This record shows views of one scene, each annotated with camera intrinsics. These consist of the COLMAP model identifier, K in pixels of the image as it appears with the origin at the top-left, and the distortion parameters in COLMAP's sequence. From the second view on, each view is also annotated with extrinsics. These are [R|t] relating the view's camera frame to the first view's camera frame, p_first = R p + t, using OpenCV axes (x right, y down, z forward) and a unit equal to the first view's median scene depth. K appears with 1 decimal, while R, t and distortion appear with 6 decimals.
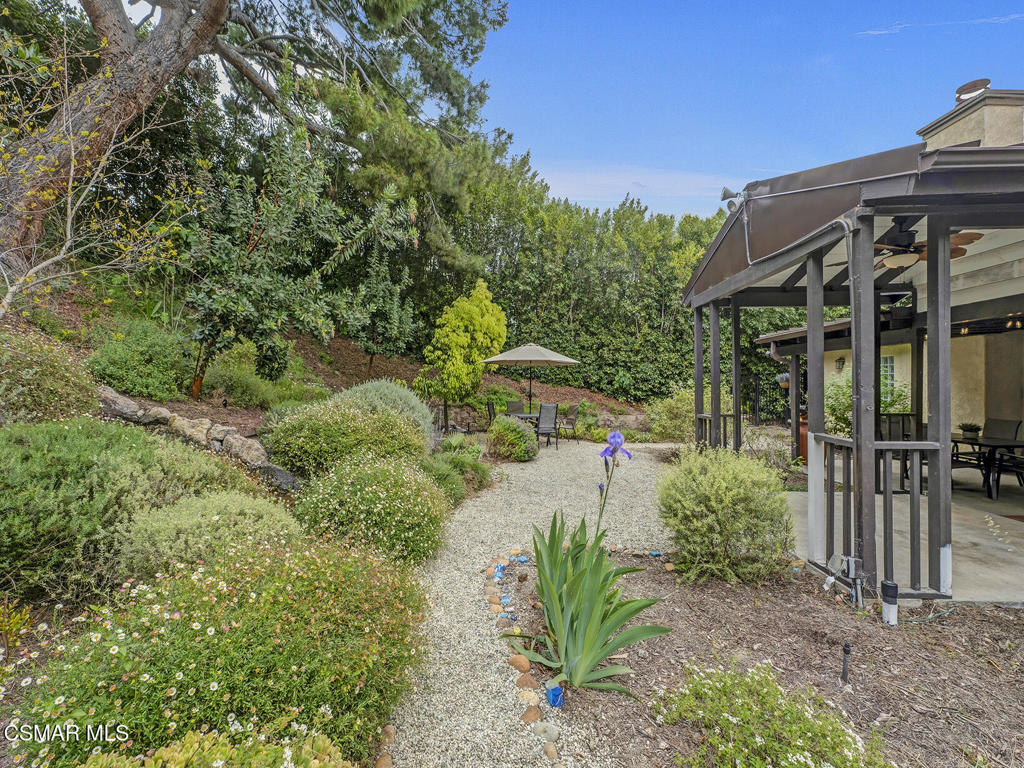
lens RADIAL K [[422.0, 0, 510.3], [0, 422.0, 378.8], [0, 0, 1]] dist [0.001275, 0.000152]
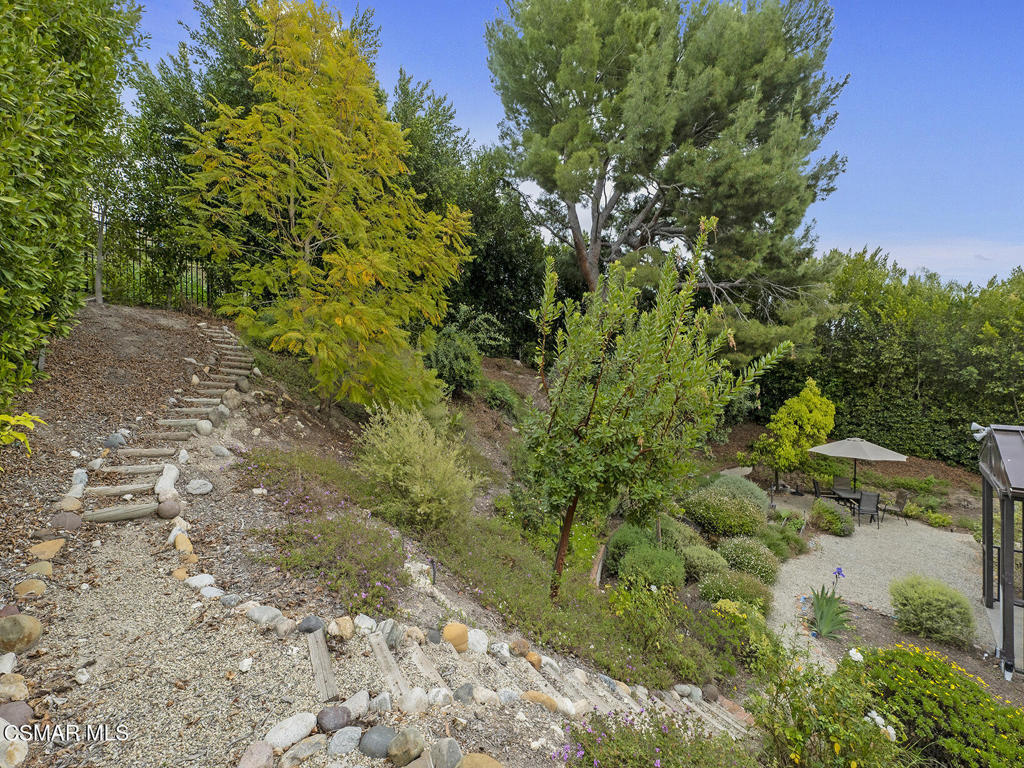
lens RADIAL K [[422.0, 0, 510.3], [0, 422.0, 378.8], [0, 0, 1]] dist [0.001275, 0.000152]
pose [[0.758118, 0.010724, -0.652030, 0.088987], [-0.000522, 0.999874, 0.015839, -0.287511], [0.652118, -0.011668, 0.758028, -0.653882]]
